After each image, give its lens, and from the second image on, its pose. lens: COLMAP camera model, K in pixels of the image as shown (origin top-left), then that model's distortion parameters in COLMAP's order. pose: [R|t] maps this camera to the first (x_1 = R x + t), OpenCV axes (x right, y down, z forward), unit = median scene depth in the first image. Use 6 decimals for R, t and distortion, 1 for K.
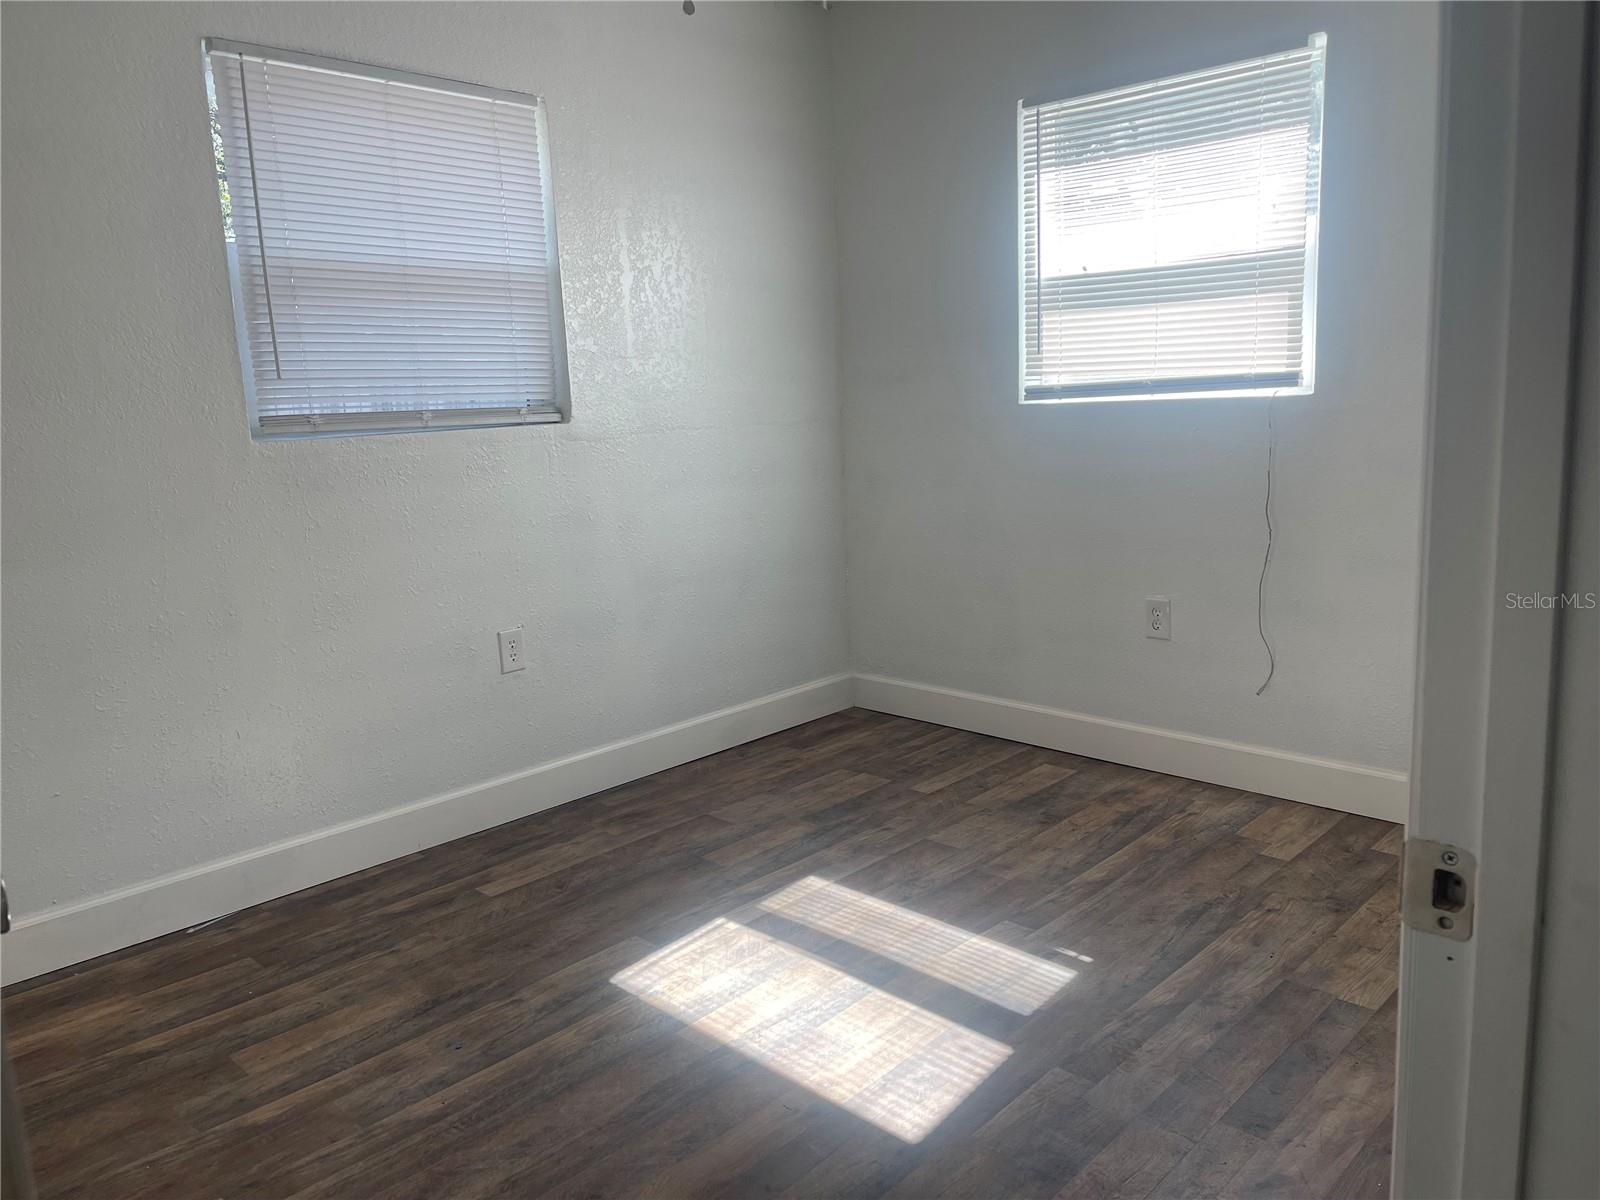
lens RADIAL K [[1219.5, 0, 800.5], [0, 1219.5, 587.3], [0, 0, 1]] dist [0.065855, -0.094782]
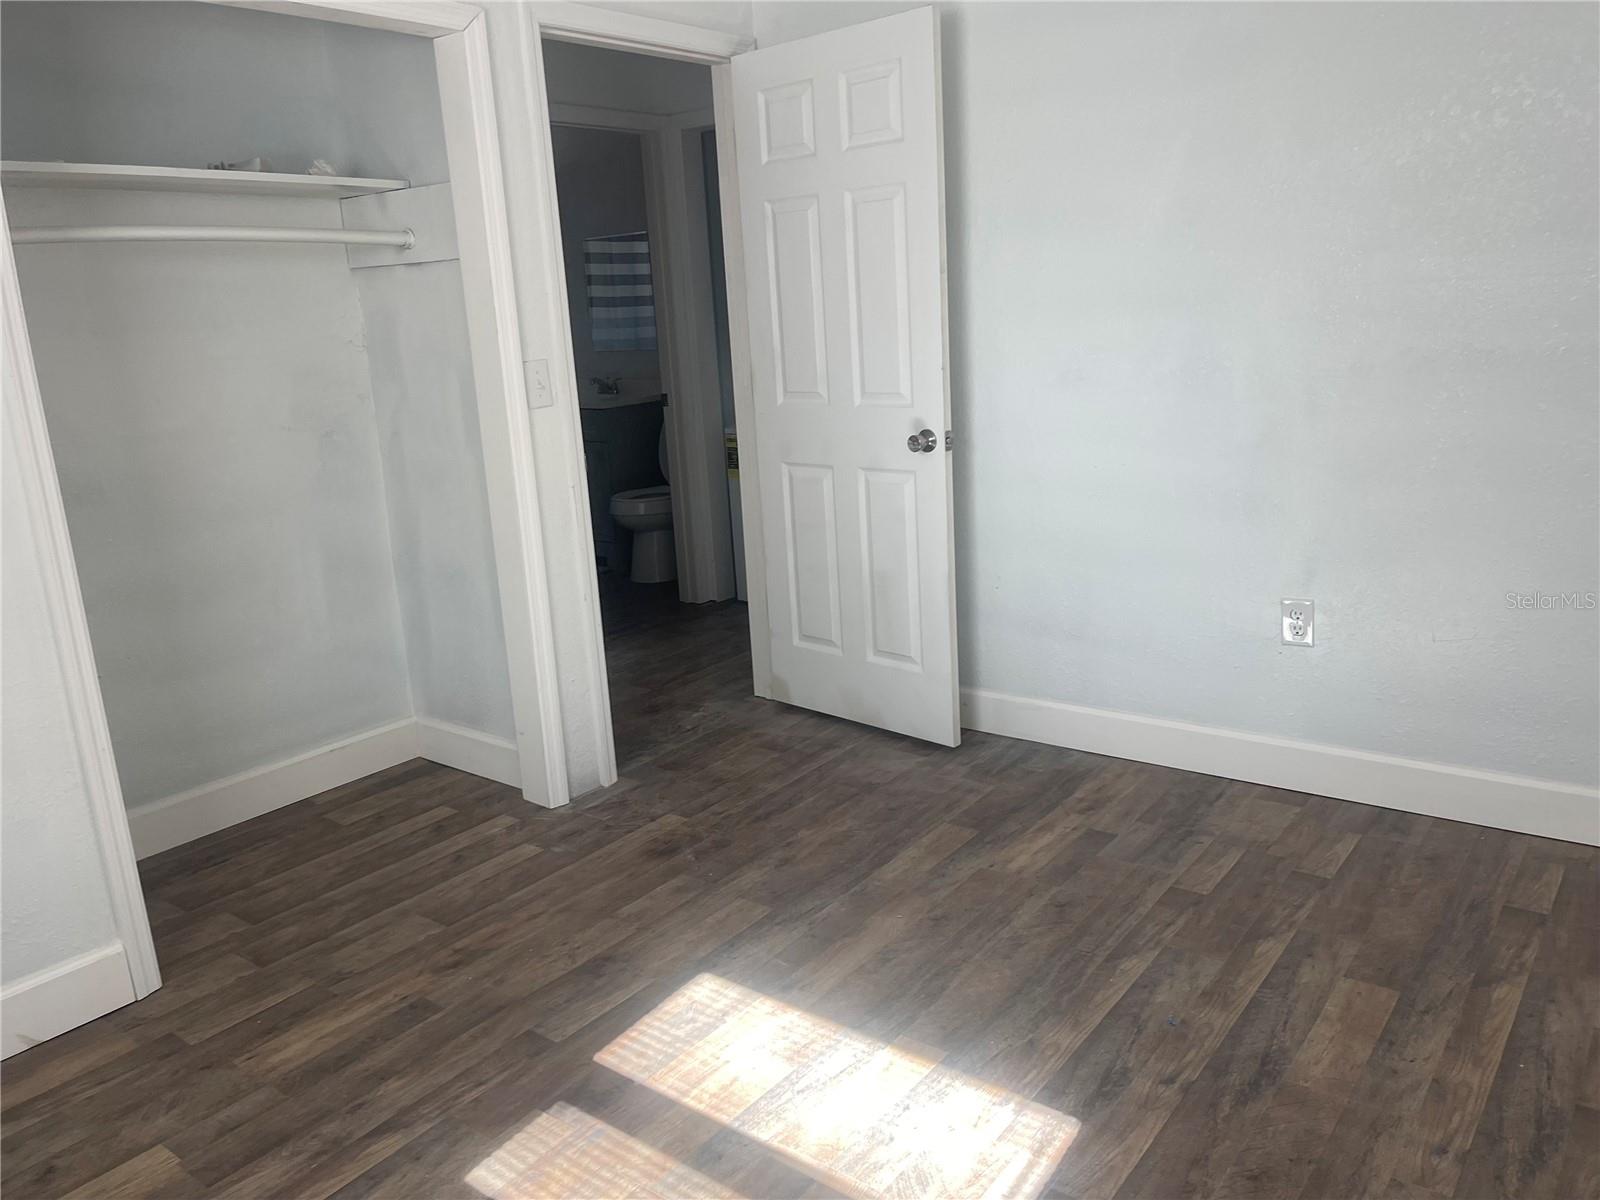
lens RADIAL K [[1219.5, 0, 800.5], [0, 1219.5, 587.3], [0, 0, 1]] dist [0.065855, -0.094782]
pose [[-0.989904, 0.119774, -0.075796, 0.035954], [0.081164, 0.917381, 0.389648, -0.326903], [0.116204, 0.379562, -0.917840, 1.722653]]
